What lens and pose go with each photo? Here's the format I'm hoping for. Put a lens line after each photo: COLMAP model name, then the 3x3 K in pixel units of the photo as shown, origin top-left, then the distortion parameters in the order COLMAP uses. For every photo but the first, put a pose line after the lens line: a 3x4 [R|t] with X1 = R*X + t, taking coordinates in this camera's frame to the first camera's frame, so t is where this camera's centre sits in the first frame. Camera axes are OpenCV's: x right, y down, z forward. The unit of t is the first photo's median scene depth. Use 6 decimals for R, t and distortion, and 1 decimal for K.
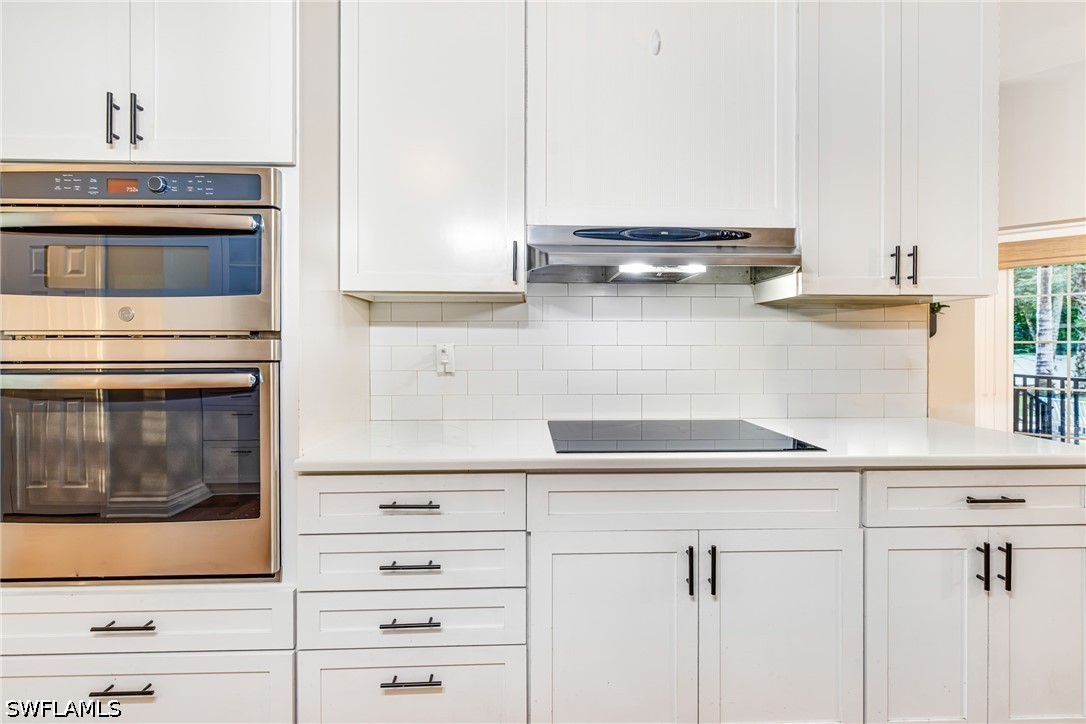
lens RADIAL K [[460.9, 0, 542.8], [0, 460.9, 341.3], [0, 0, 1]] dist [-0.003465, -0.000322]
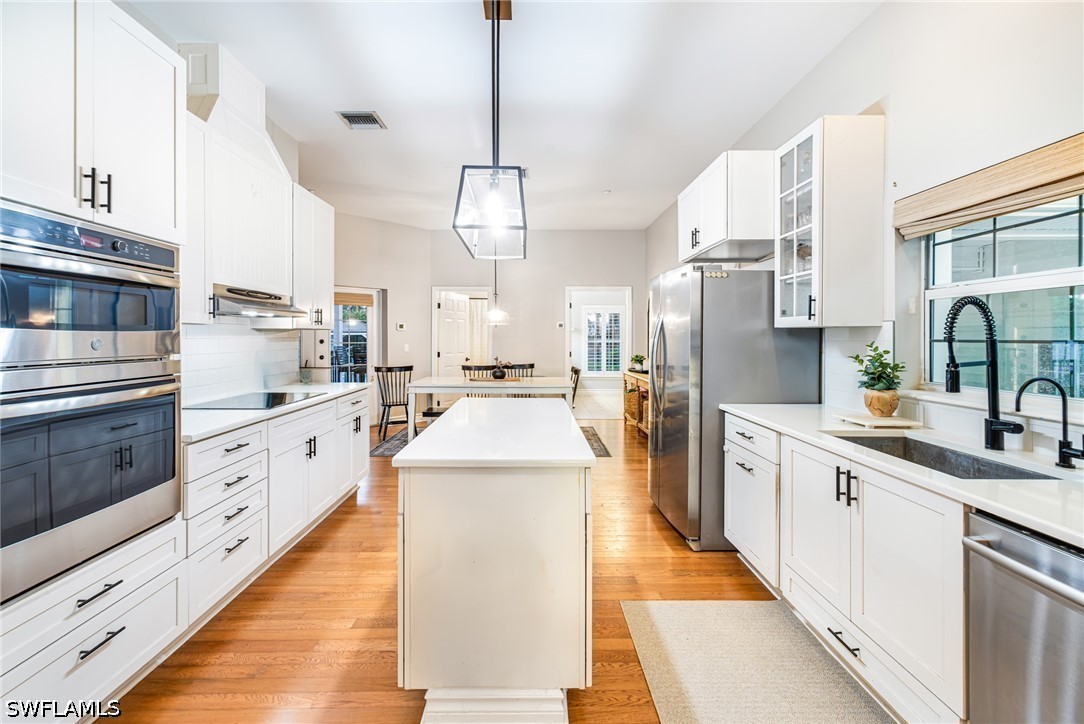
lens RADIAL K [[481.9, 0, 525.3], [0, 481.9, 333.6], [0, 0, 1]] dist [0.002681, 0.000222]
pose [[0.036784, 0.009827, 0.999275, -2.156552], [-0.002686, 0.999949, -0.009735, -0.078693], [-0.999320, -0.002326, 0.036808, -0.215479]]
